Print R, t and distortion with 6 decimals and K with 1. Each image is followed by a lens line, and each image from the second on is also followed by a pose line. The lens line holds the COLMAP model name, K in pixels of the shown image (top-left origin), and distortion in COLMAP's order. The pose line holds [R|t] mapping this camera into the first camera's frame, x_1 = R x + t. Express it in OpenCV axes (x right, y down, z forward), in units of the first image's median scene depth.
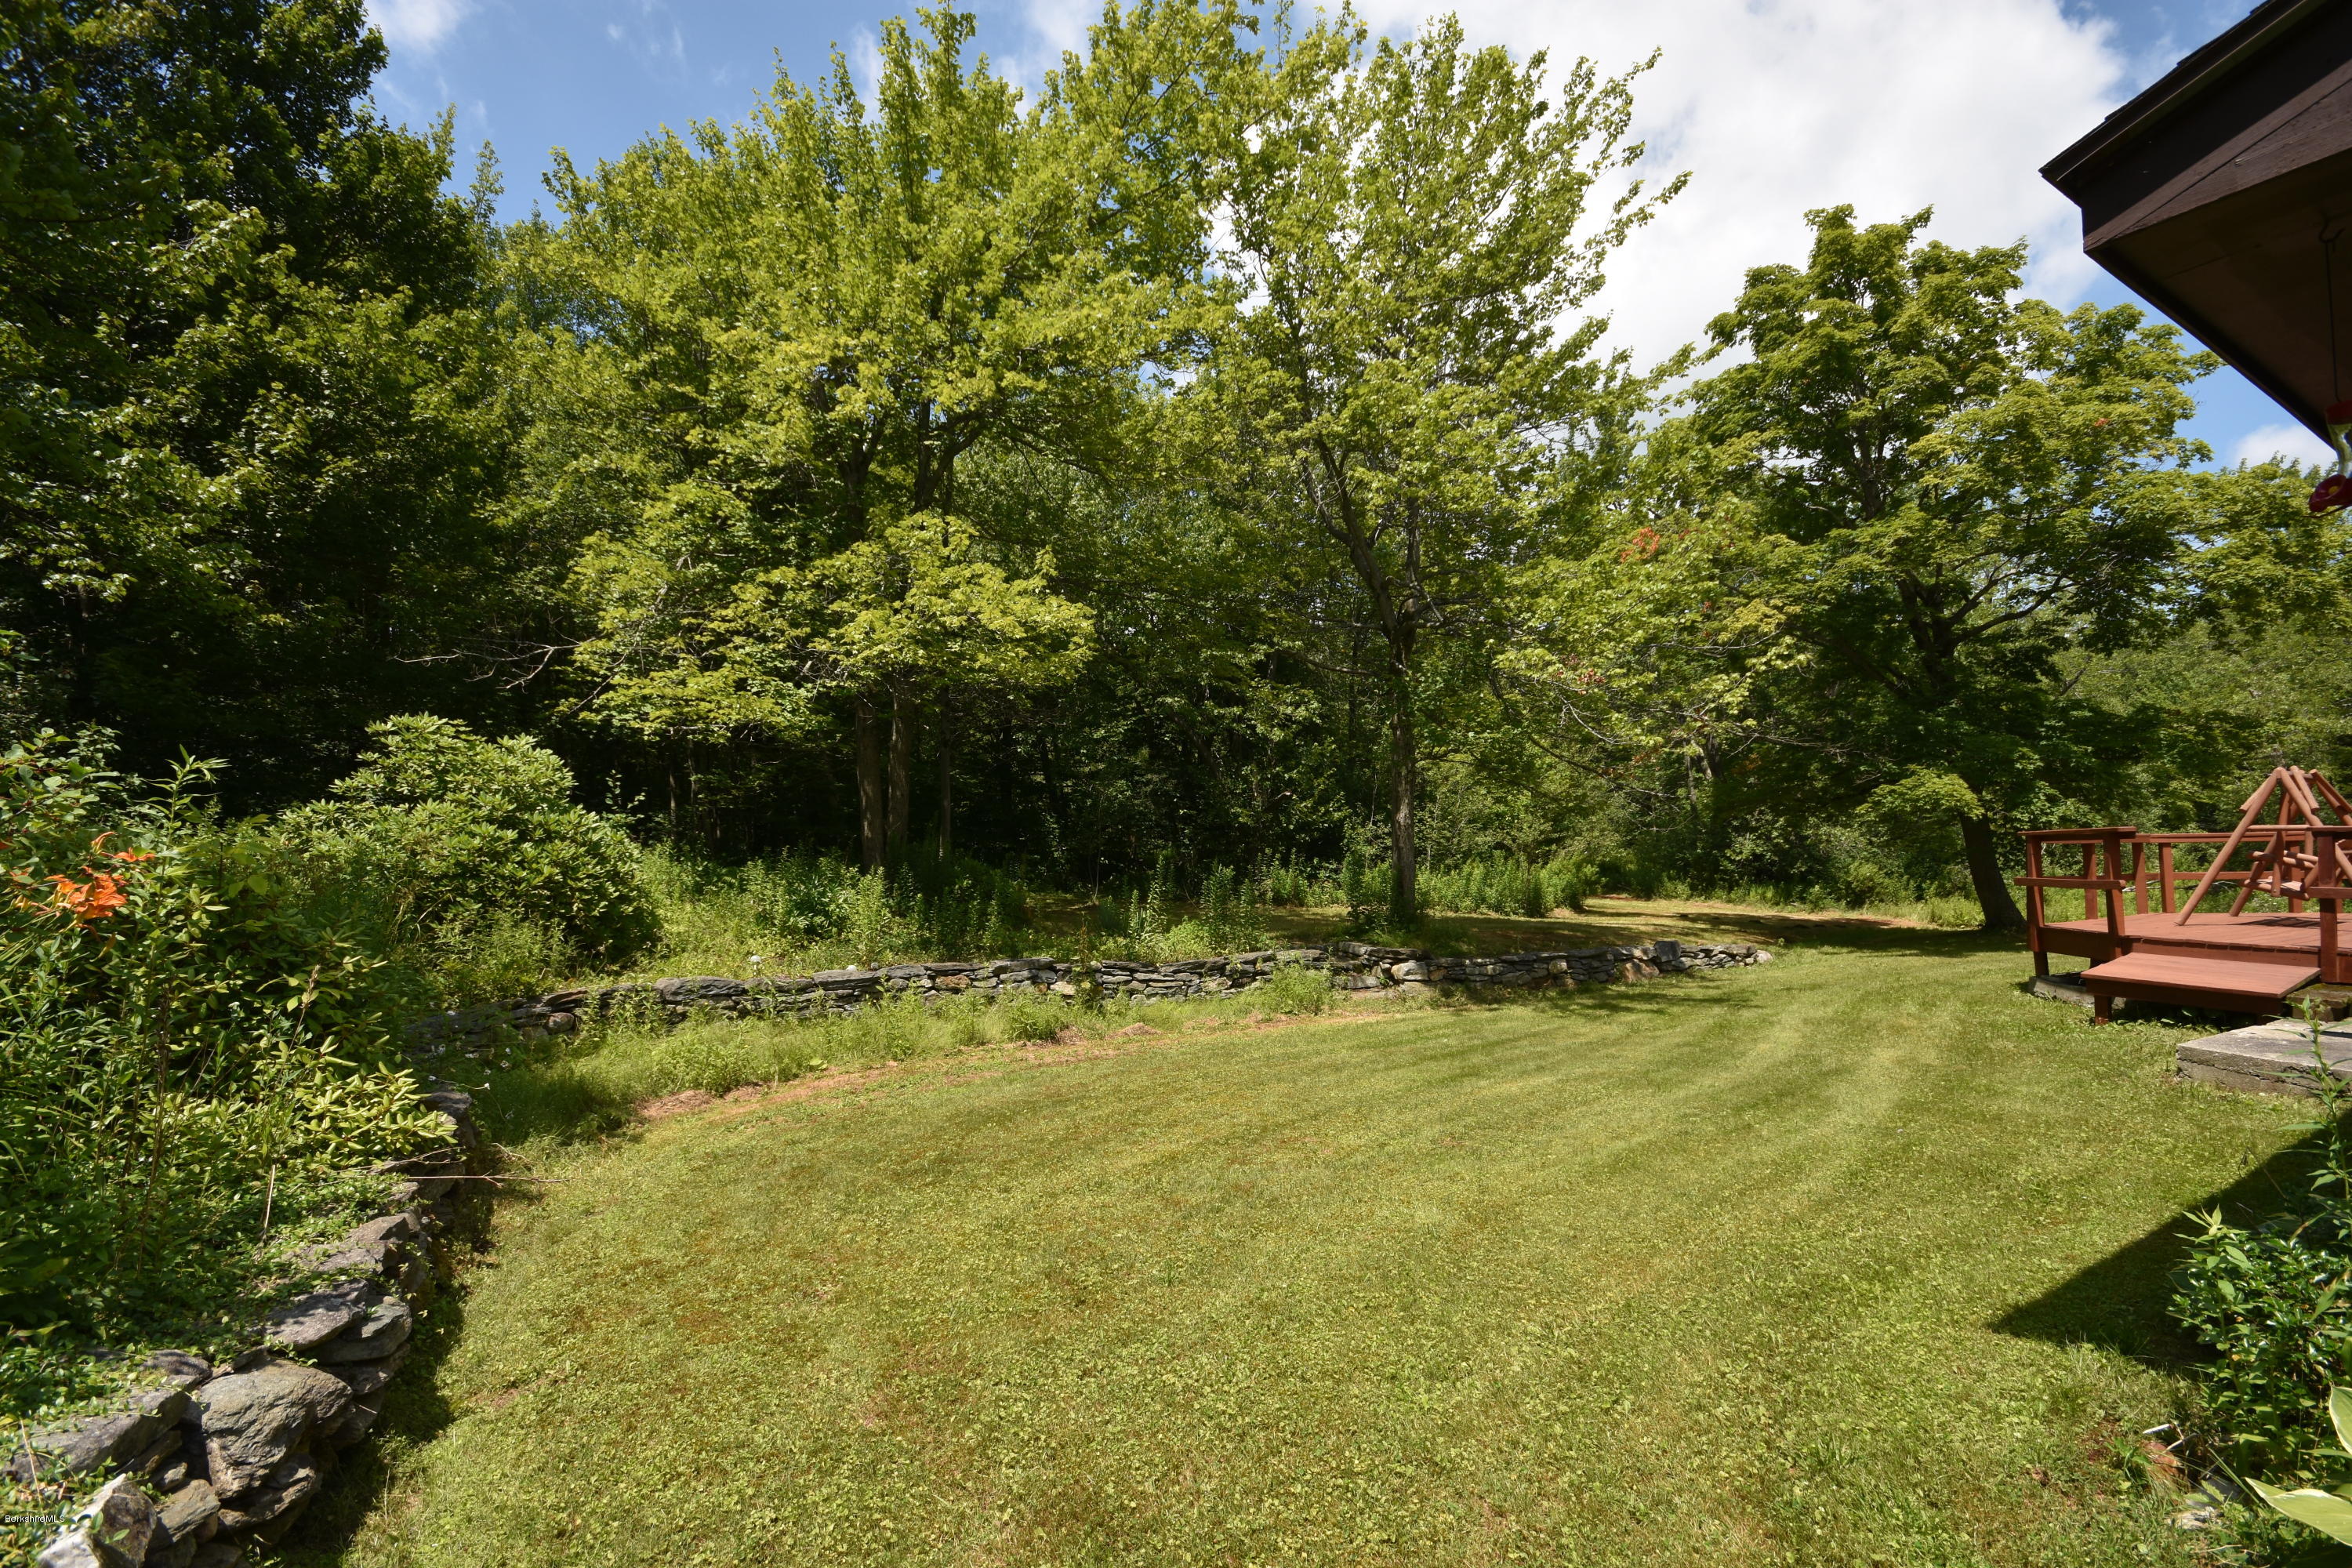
lens RADIAL K [[1055.8, 0, 1154.3], [0, 1055.8, 788.9], [0, 0, 1]] dist [-0.000546, -0.000228]
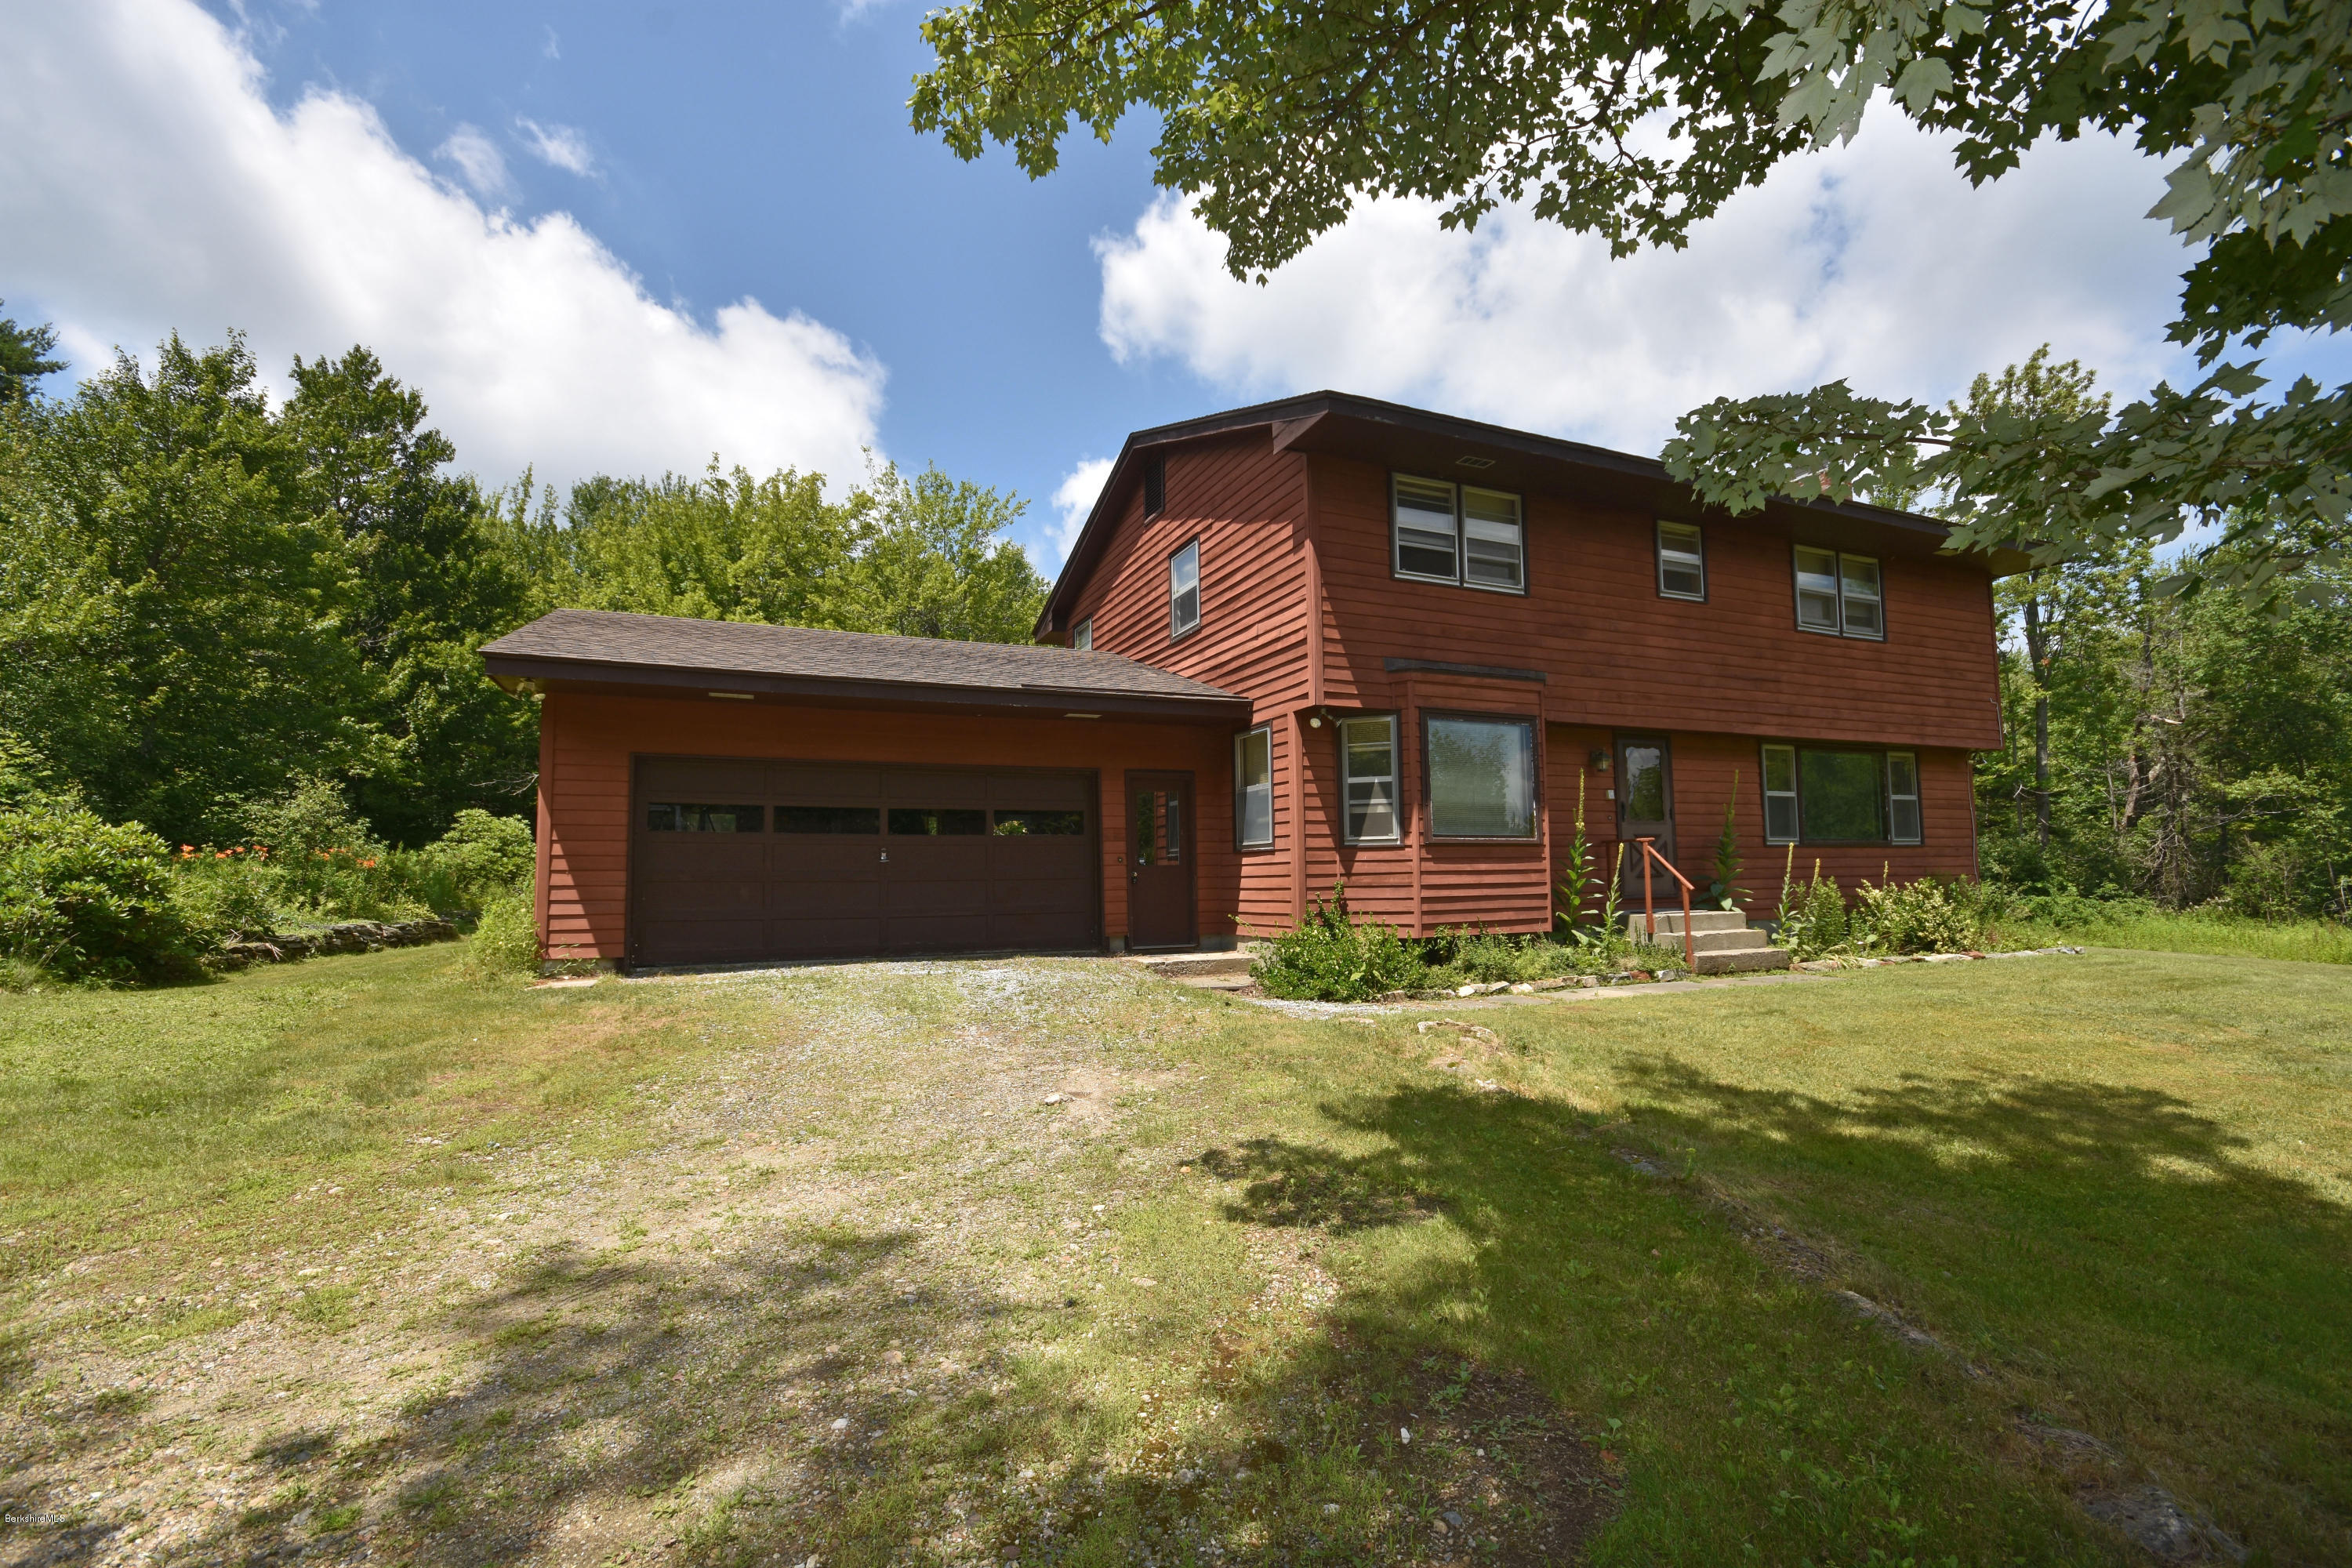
lens RADIAL K [[1055.8, 0, 1197.7], [0, 1055.8, 776.4], [0, 0, 1]] dist [-0.000546, -0.000228]
pose [[0.994823, -0.011354, -0.100984, 1.384506], [0.008033, 0.999415, -0.033231, -0.050682], [0.101302, 0.032248, 0.994333, -1.454689]]
